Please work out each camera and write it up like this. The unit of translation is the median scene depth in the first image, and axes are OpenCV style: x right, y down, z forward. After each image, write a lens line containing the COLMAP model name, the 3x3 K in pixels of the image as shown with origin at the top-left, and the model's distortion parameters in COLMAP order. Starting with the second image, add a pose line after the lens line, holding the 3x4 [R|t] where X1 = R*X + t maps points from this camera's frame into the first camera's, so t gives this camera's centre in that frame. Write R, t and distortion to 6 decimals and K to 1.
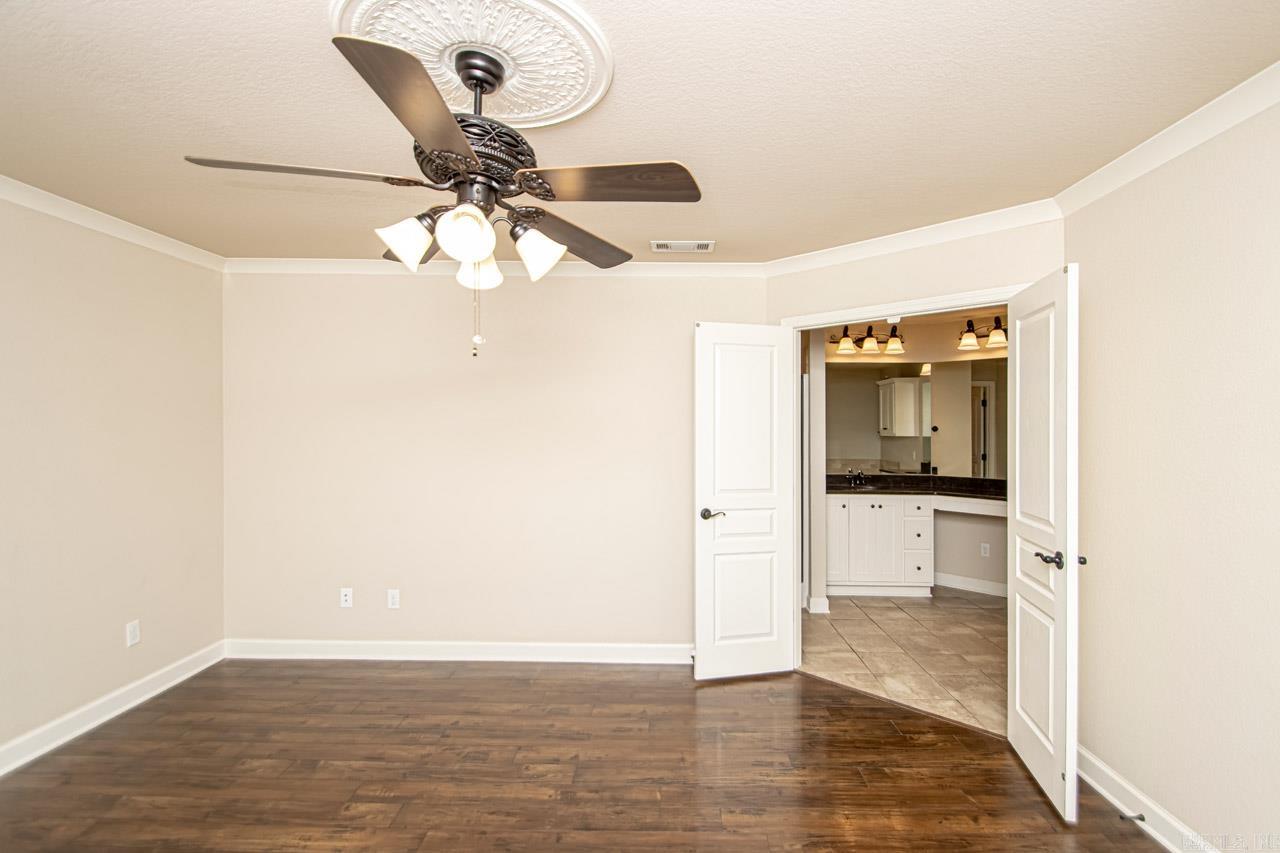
lens RADIAL K [[589.7, 0, 669.9], [0, 589.7, 430.1], [0, 0, 1]] dist [0.017813, -0.018717]
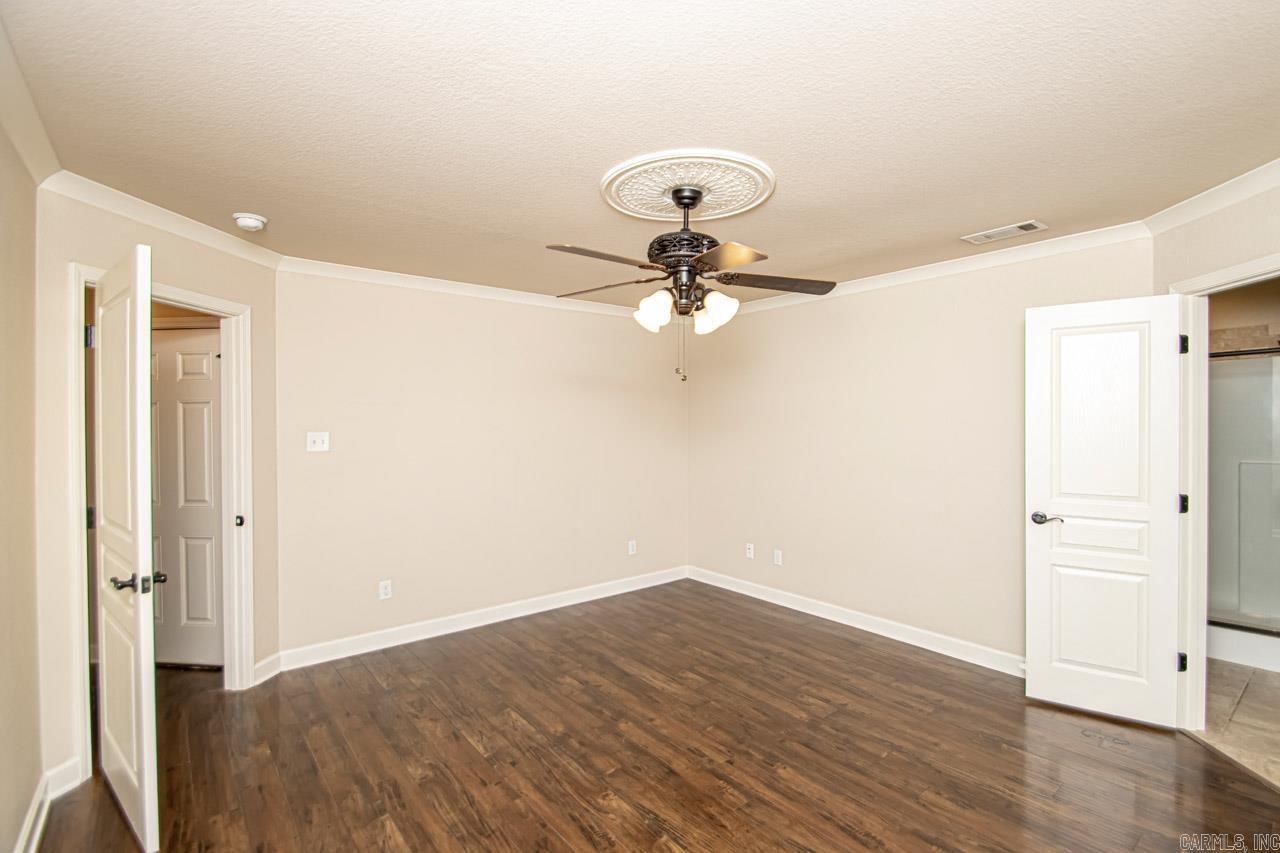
lens RADIAL K [[589.7, 0, 669.9], [0, 589.7, 430.1], [0, 0, 1]] dist [0.017813, -0.018717]
pose [[0.652285, -0.000822, -0.757974, 0.499968], [0.010233, 0.999918, 0.007722, -0.008637], [0.757905, -0.012793, 0.652239, -0.027520]]
